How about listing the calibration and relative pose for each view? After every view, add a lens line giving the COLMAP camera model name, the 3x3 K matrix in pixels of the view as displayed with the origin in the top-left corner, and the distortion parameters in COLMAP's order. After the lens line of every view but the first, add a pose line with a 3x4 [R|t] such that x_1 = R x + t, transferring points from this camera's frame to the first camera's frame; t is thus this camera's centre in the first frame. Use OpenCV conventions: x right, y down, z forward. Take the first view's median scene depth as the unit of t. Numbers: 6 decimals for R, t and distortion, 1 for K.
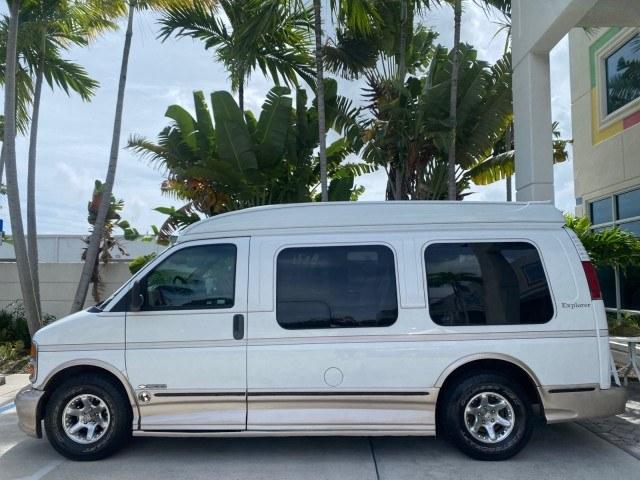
lens RADIAL K [[492.6, 0, 325.4], [0, 492.6, 242.0], [0, 0, 1]] dist [0.024481, -0.022547]
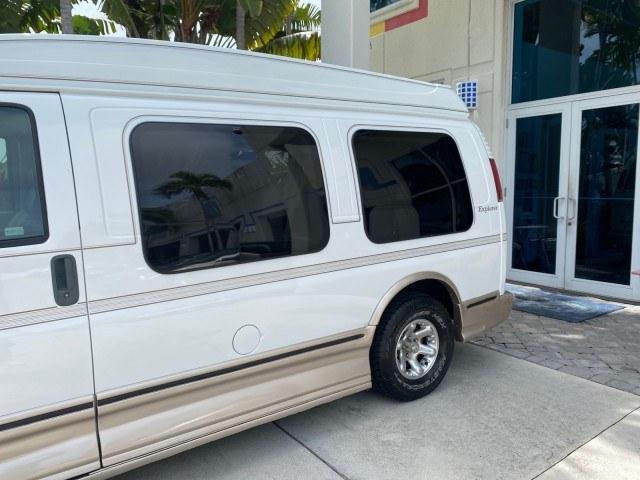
lens RADIAL K [[492.6, 0, 324.0], [0, 492.6, 239.8], [0, 0, 1]] dist [0.024481, -0.022547]
pose [[0.804631, -0.076341, 0.588848, -0.257589], [-0.033535, 0.984275, 0.173430, 0.040274], [-0.592828, -0.159295, 0.789418, 0.473240]]
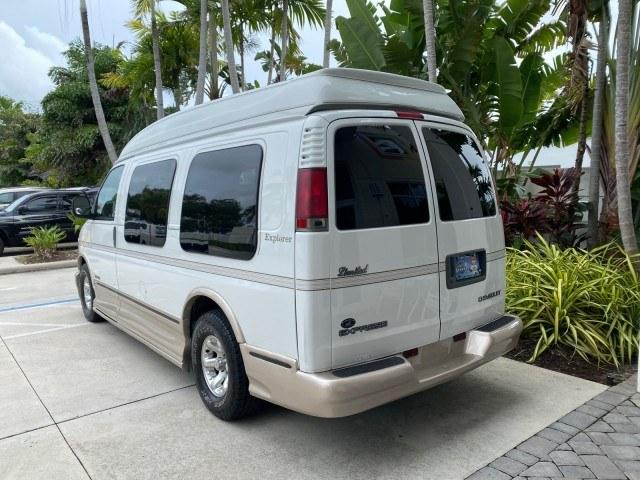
lens RADIAL K [[492.6, 0, 321.1], [0, 492.6, 238.2], [0, 0, 1]] dist [0.024481, -0.022547]
pose [[0.638230, 0.069490, -0.766703, 1.019064], [0.062418, 0.987968, 0.141503, 0.038011], [0.767311, -0.138167, 0.626213, 0.625401]]
